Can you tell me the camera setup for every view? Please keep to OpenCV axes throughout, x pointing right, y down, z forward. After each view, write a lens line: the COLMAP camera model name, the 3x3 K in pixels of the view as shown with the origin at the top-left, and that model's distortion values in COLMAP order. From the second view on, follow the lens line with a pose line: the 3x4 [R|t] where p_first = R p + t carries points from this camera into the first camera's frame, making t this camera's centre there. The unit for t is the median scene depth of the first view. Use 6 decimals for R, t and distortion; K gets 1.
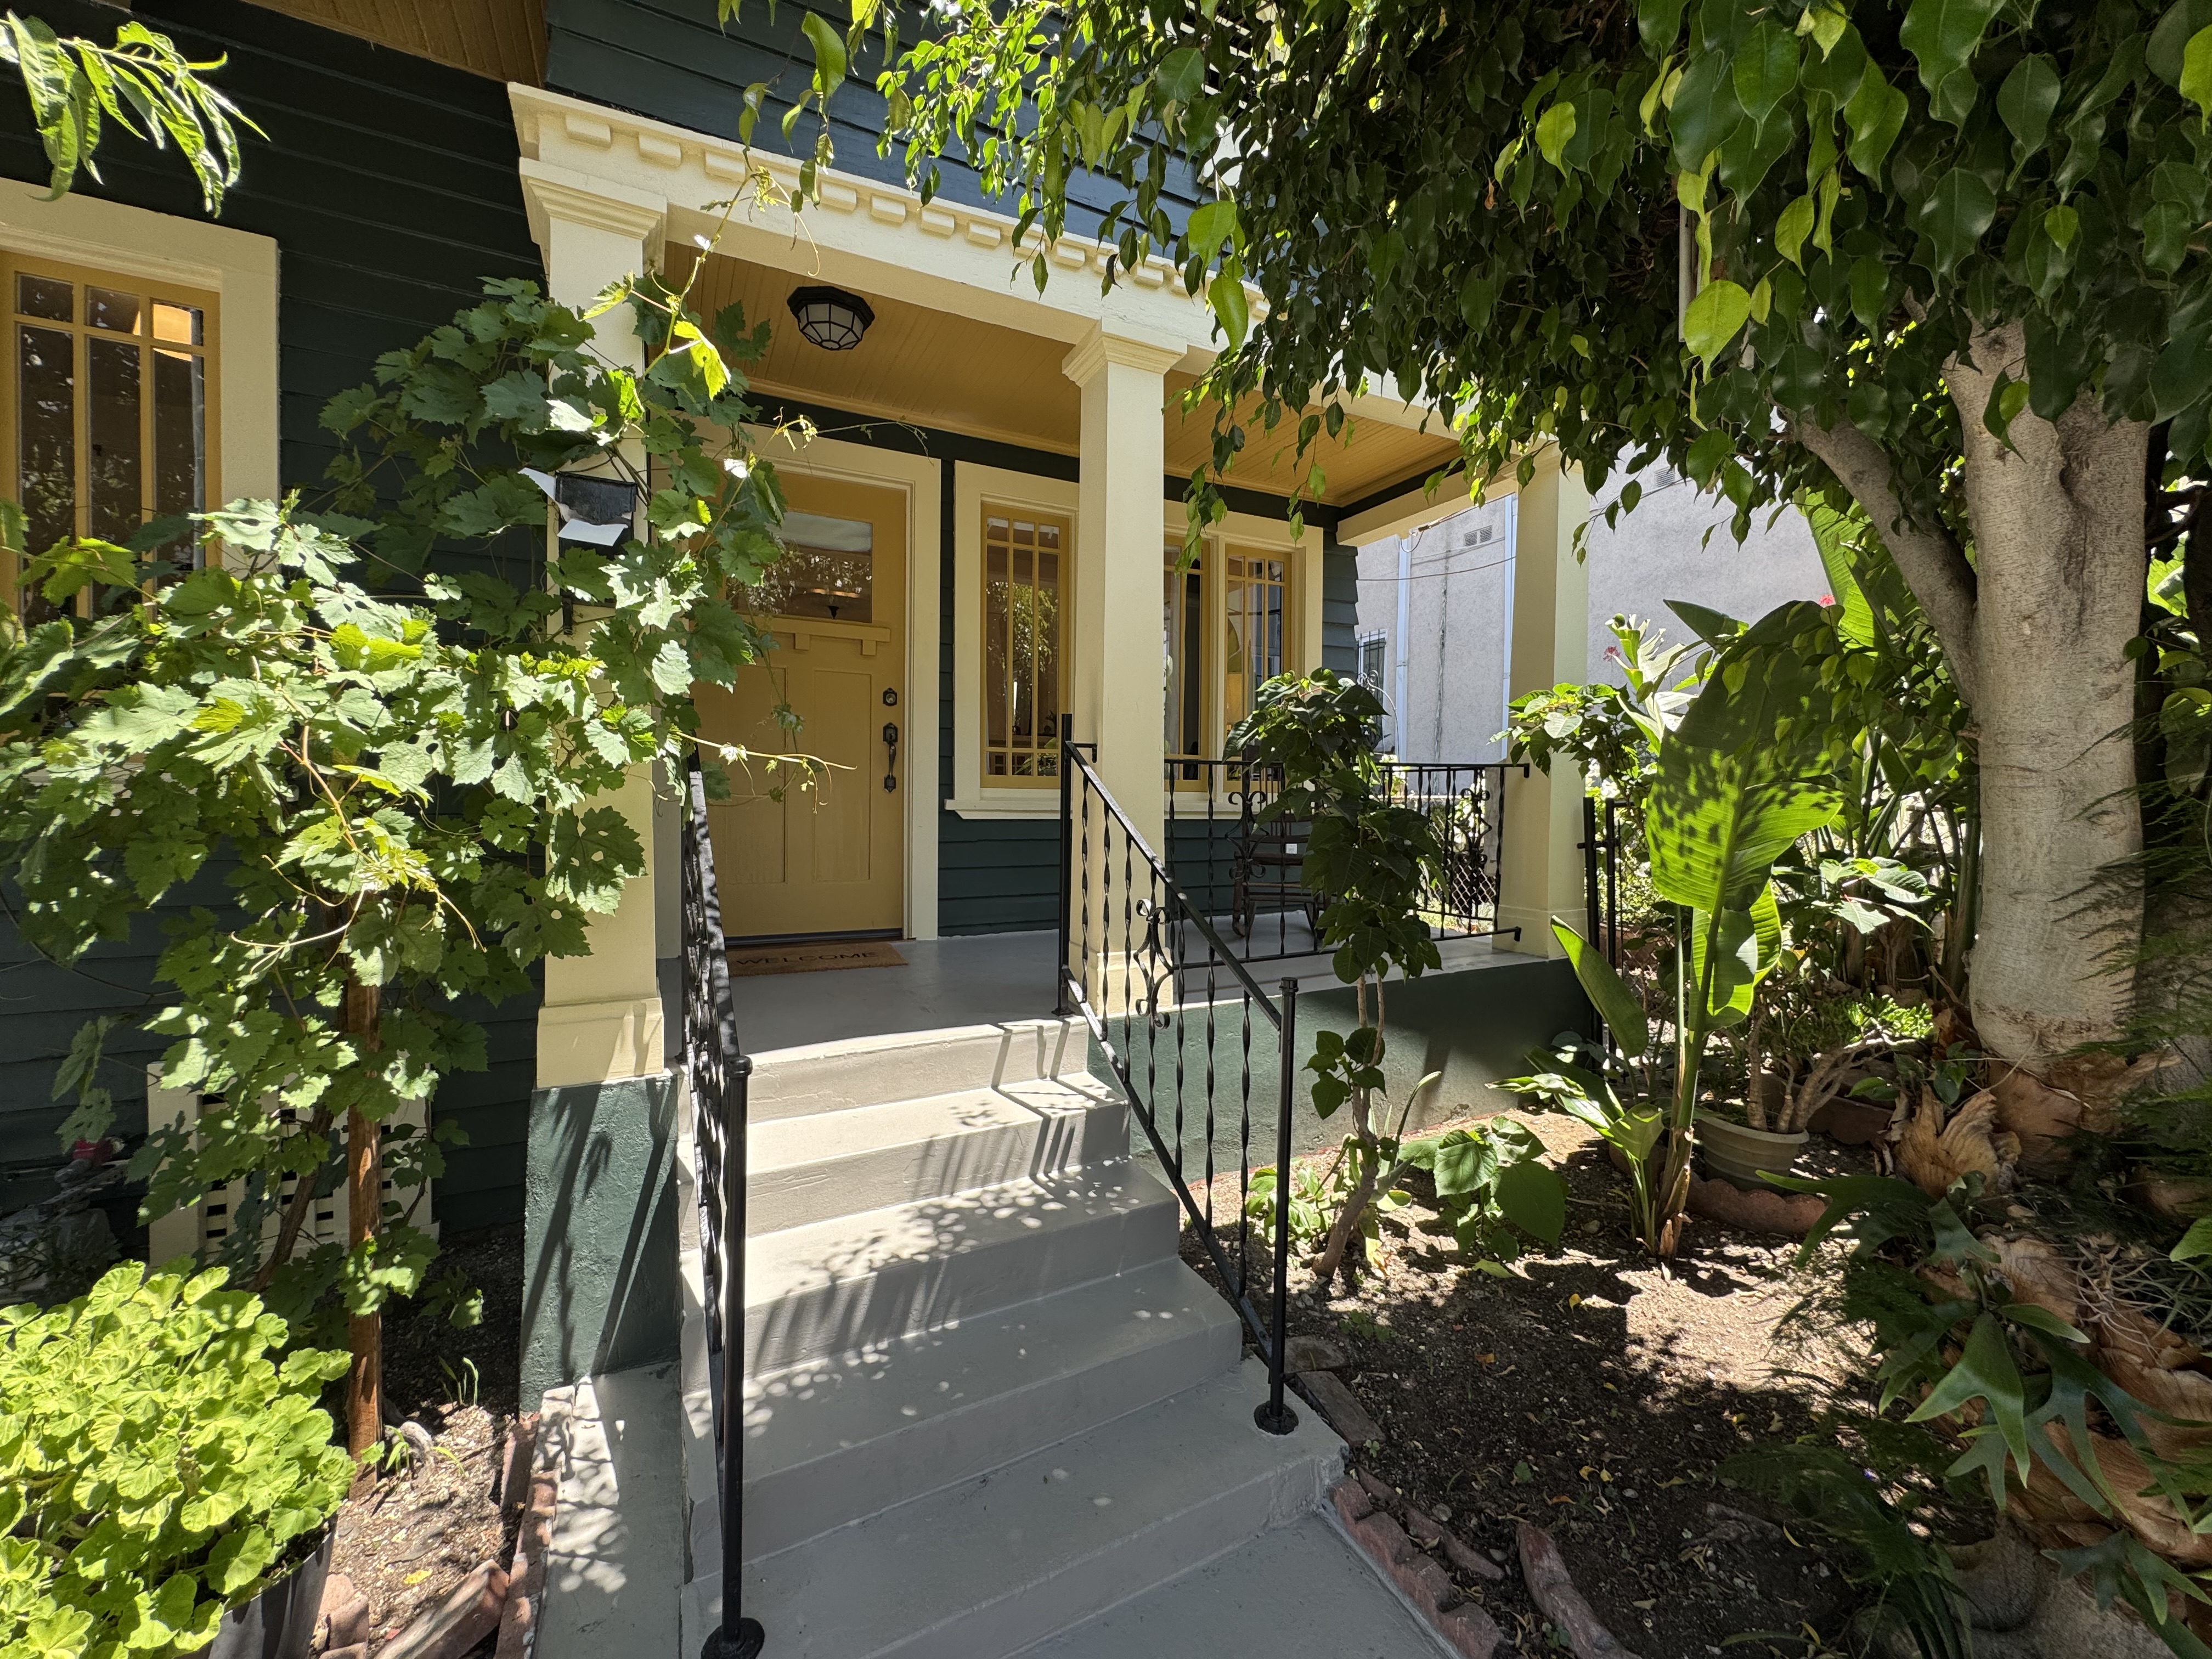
lens RADIAL K [[885.7, 0, 1102.7], [0, 885.7, 828.2], [0, 0, 1]] dist [-0.004847, 0.001097]
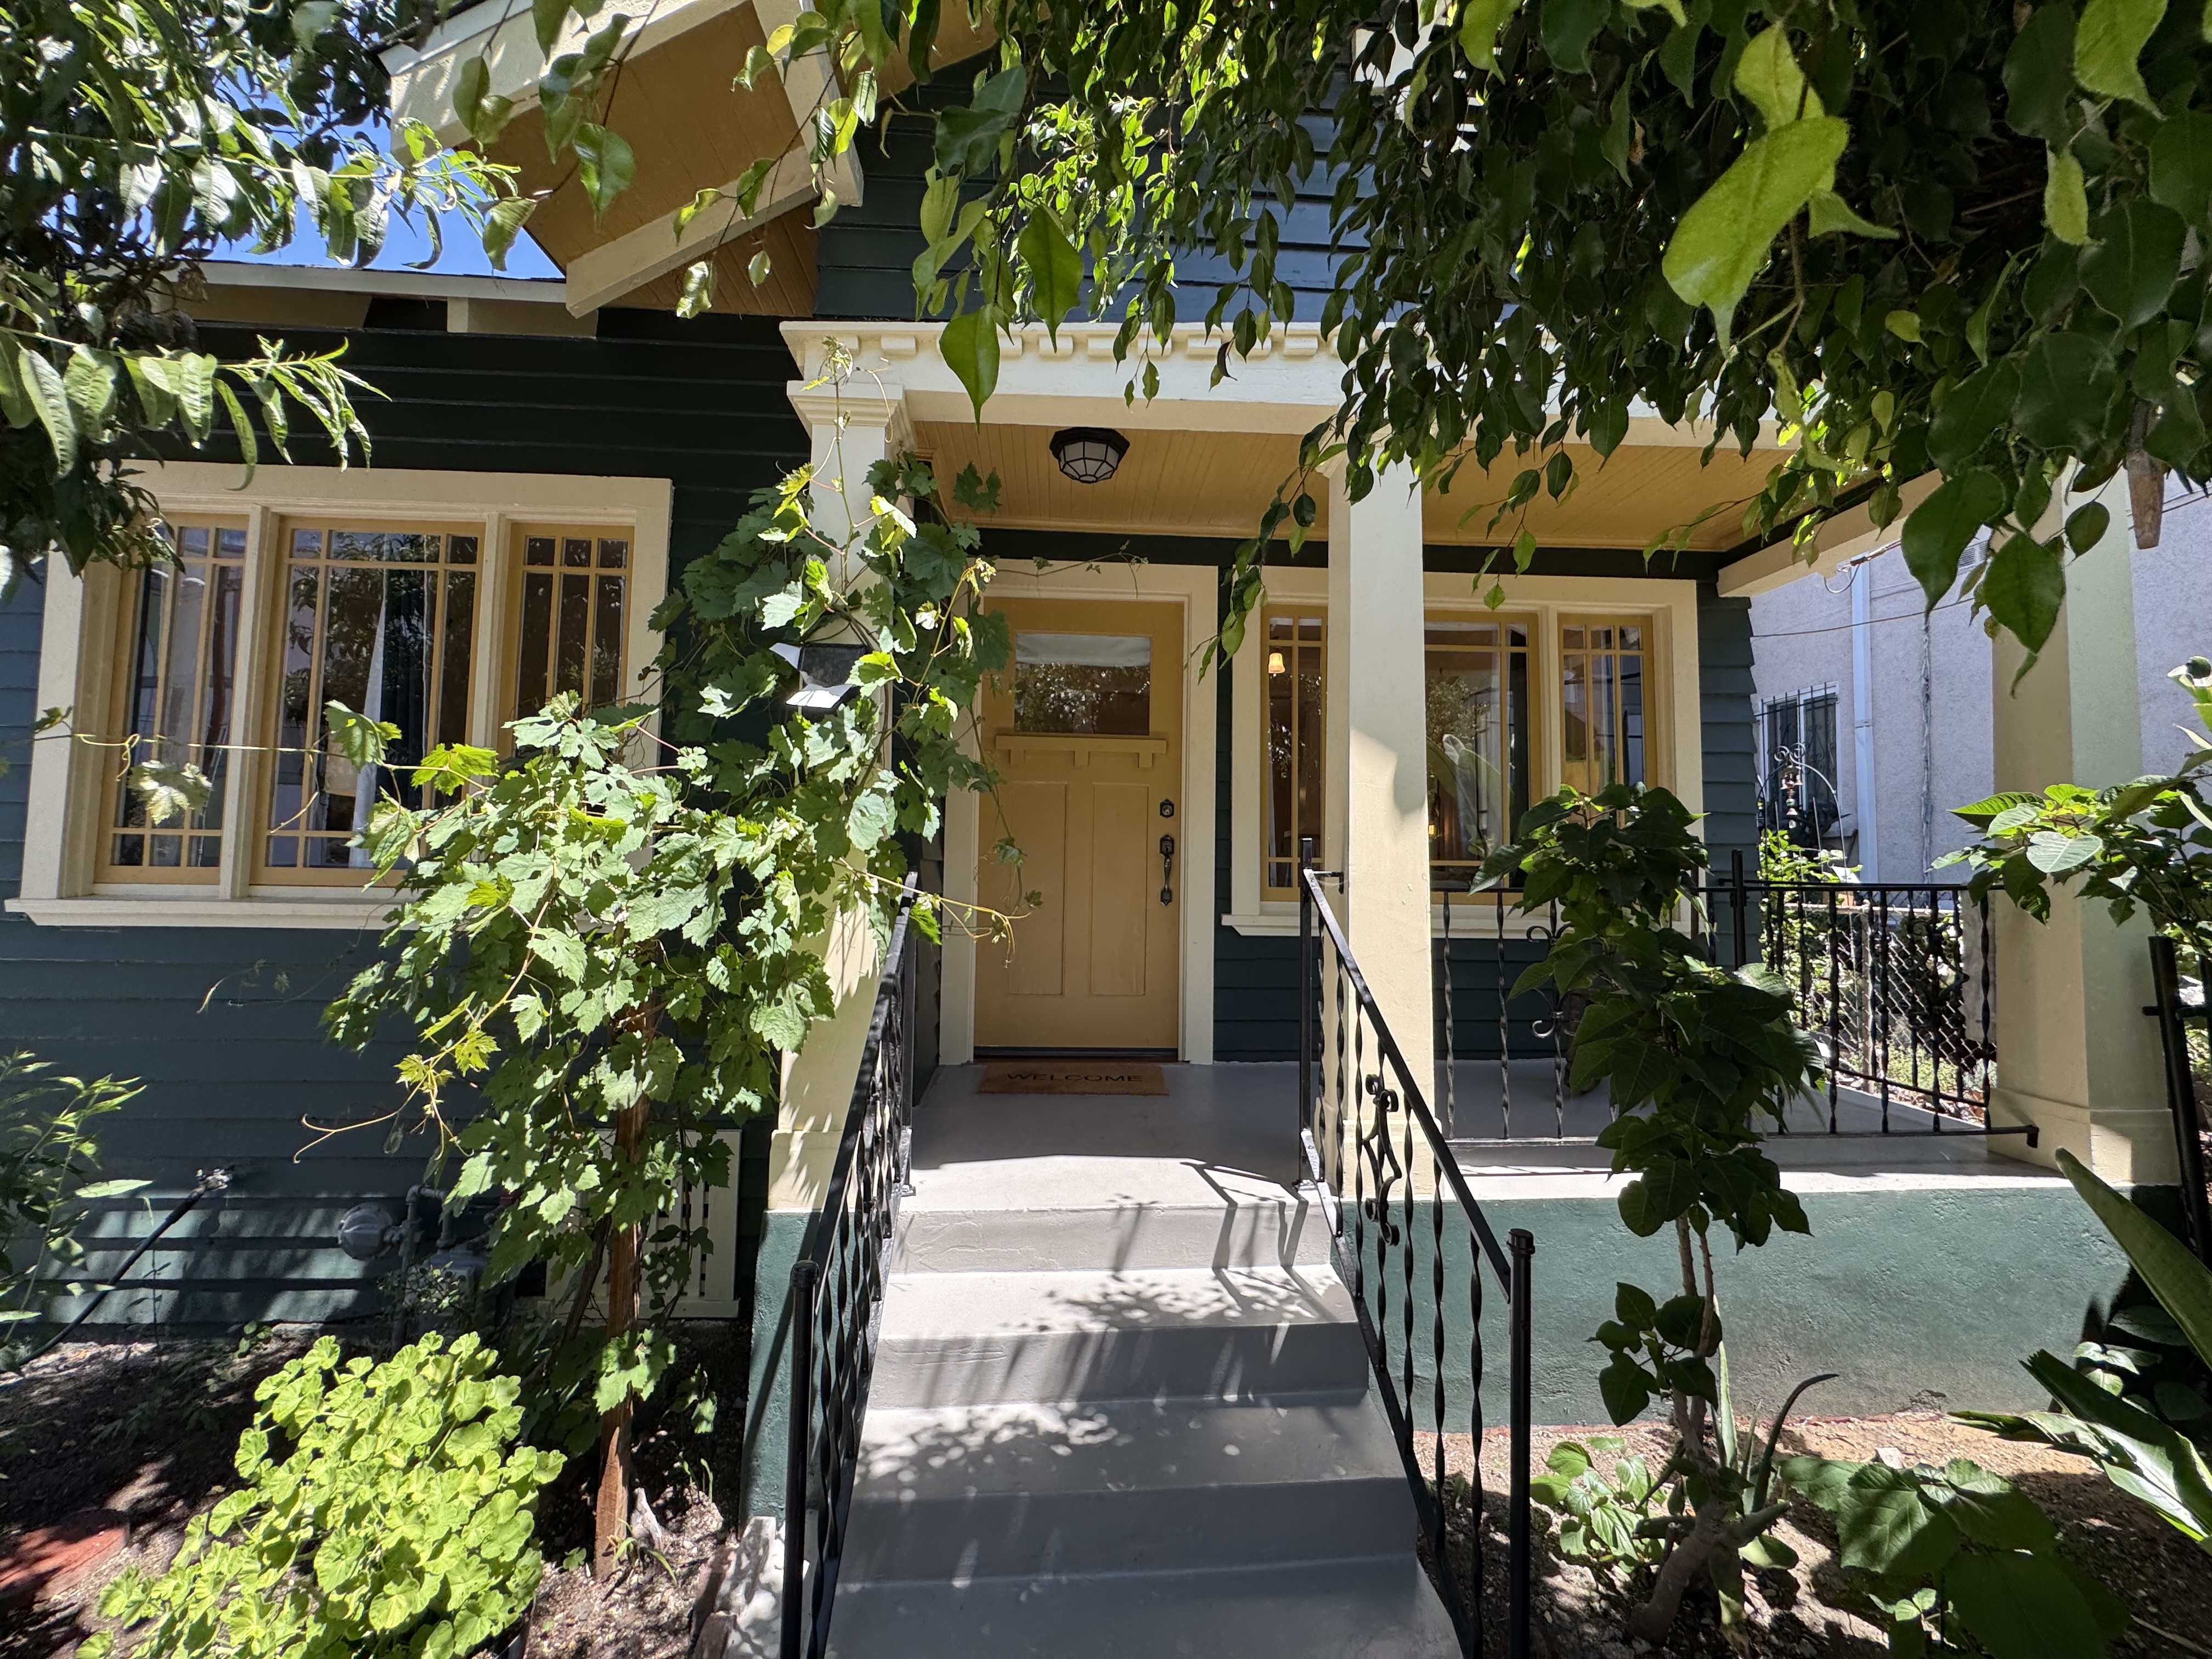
lens RADIAL K [[885.7, 0, 1097.5], [0, 885.7, 831.7], [0, 0, 1]] dist [-0.004847, 0.001097]
pose [[0.915568, -0.016495, -0.401825, 0.094779], [-0.017964, 0.996484, -0.081837, -0.046919], [0.401762, 0.082145, 0.912053, 0.086290]]
